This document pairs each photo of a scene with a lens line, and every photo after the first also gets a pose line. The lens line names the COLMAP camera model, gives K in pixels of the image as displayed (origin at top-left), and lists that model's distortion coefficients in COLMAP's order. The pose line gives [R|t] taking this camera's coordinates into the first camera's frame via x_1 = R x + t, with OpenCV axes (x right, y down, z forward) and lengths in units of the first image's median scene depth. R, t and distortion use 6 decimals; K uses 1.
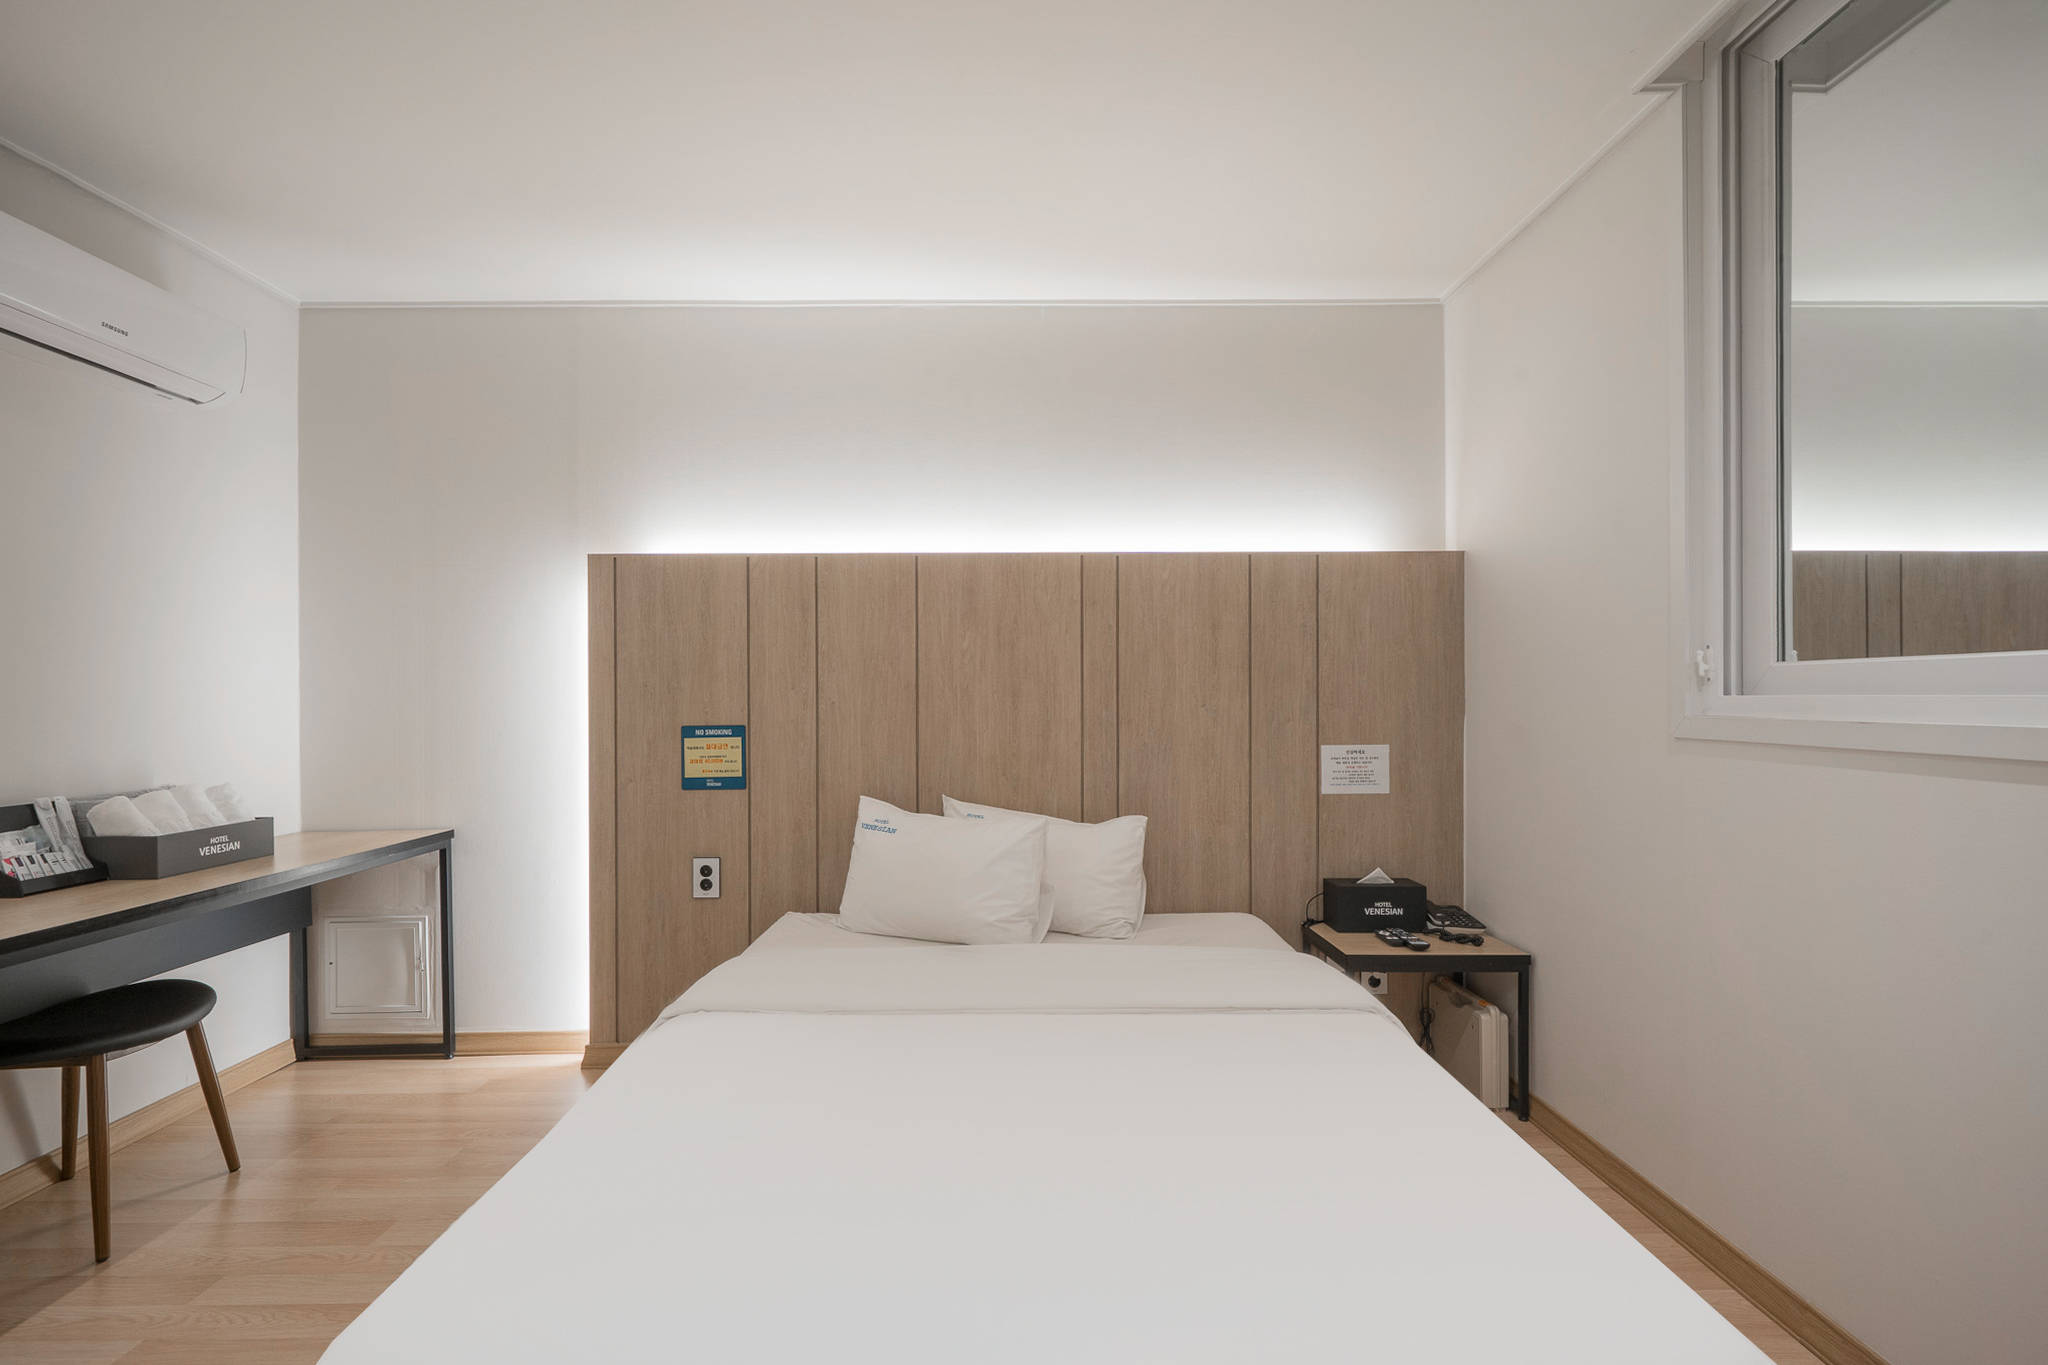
lens RADIAL K [[963.5, 0, 1017.3], [0, 963.5, 688.9], [0, 0, 1]] dist [0.001697, 0.000252]
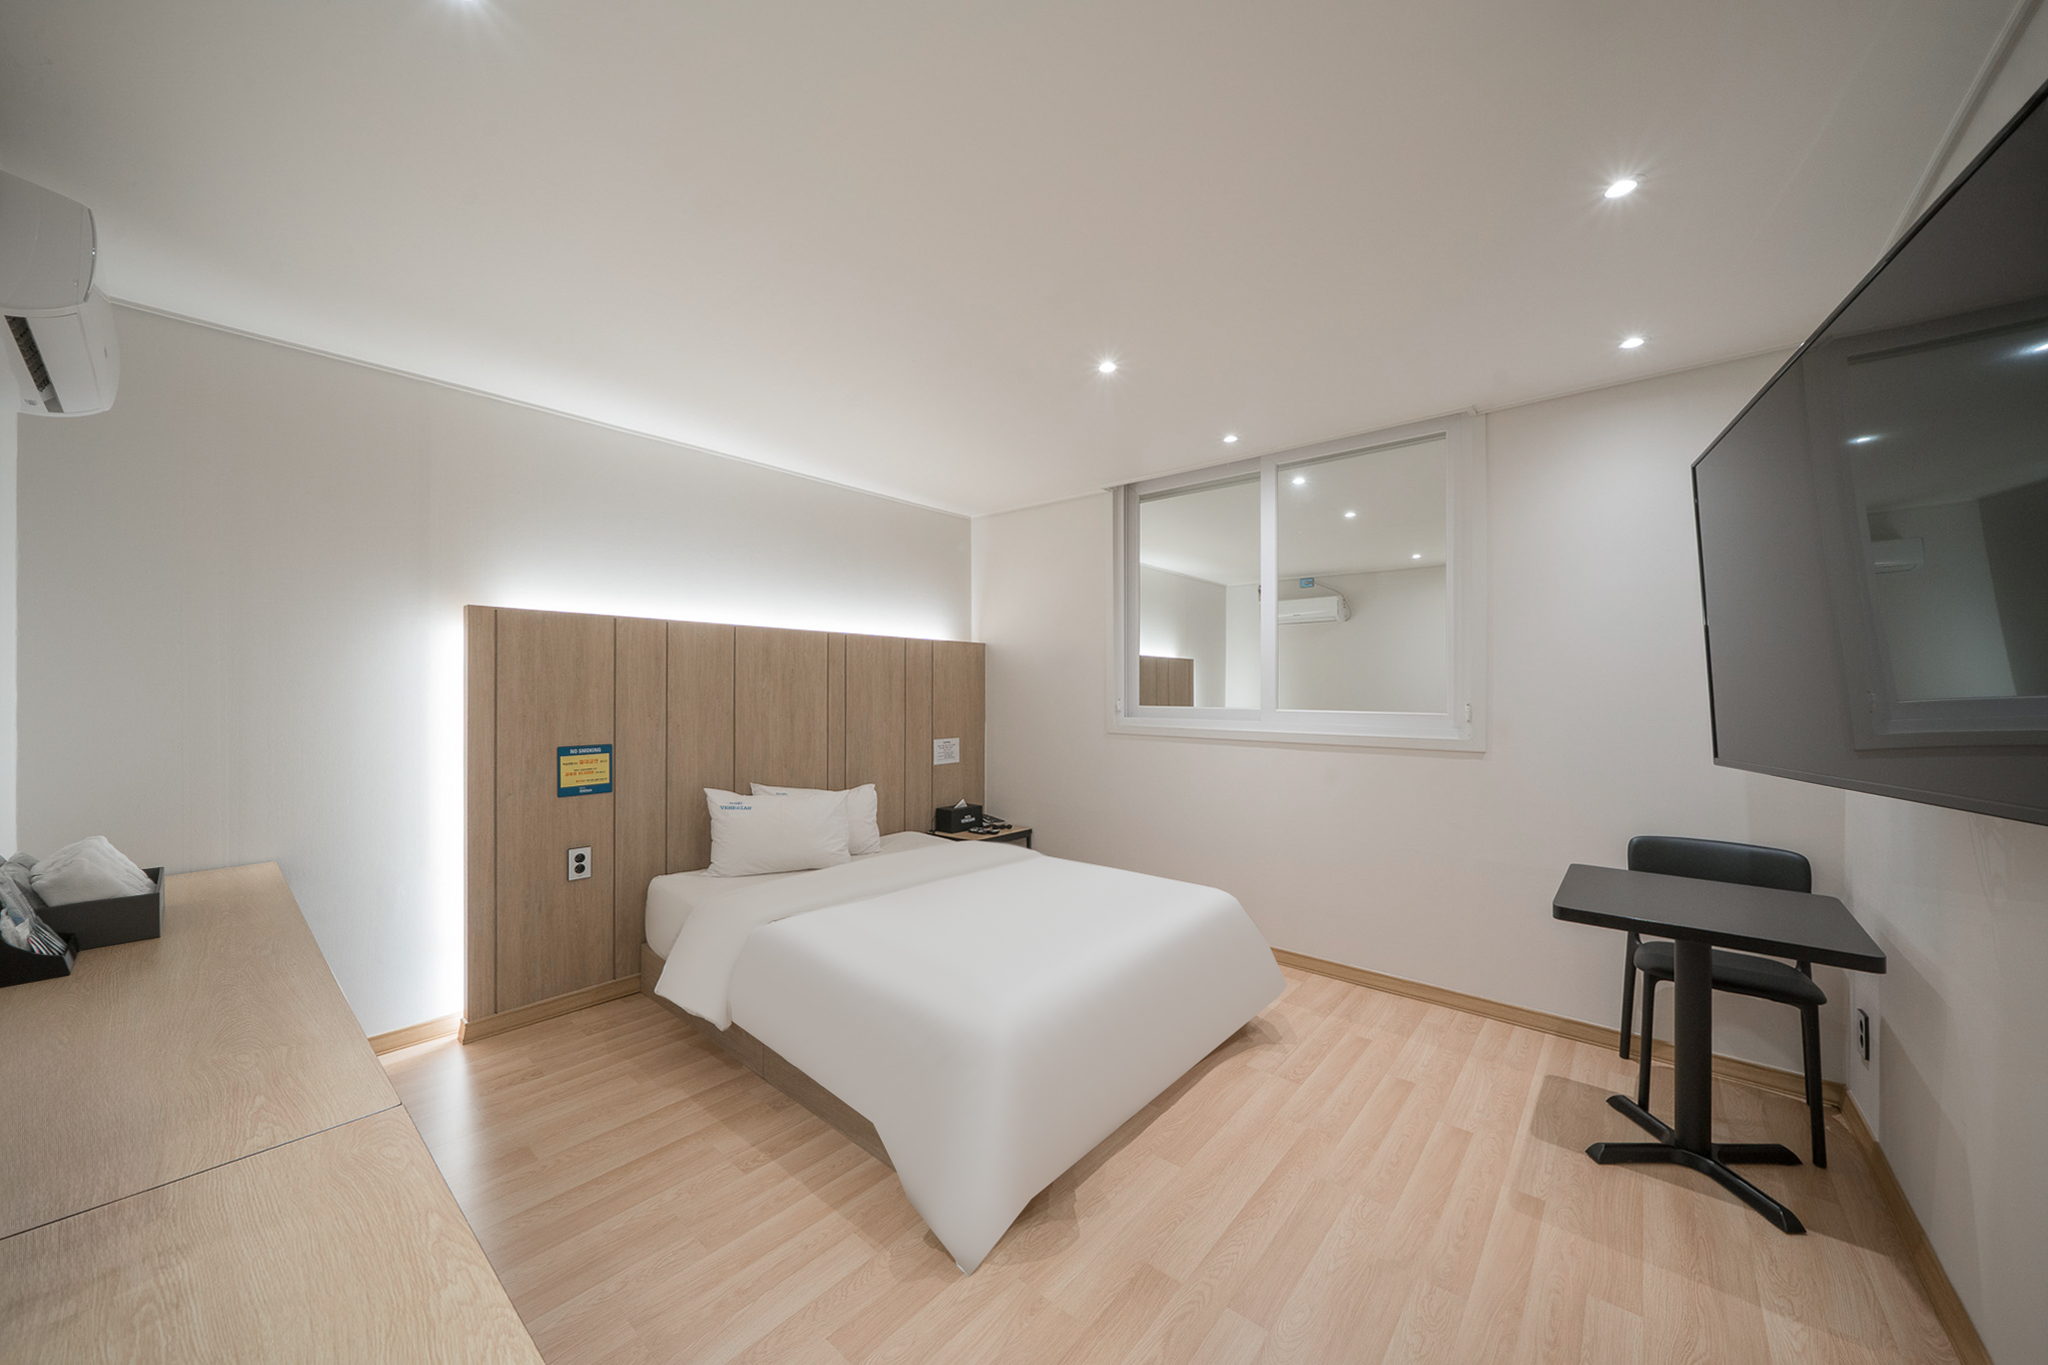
lens RADIAL K [[721.2, 0, 1024.0], [0, 721.2, 682.5], [0, 0, 1]] dist [-0.000205, -0.000034]
pose [[0.655359, 0.015138, 0.755166, -0.663362], [-0.011684, 0.999883, -0.009904, -0.044488], [-0.755227, -0.002333, 0.655459, -0.086236]]
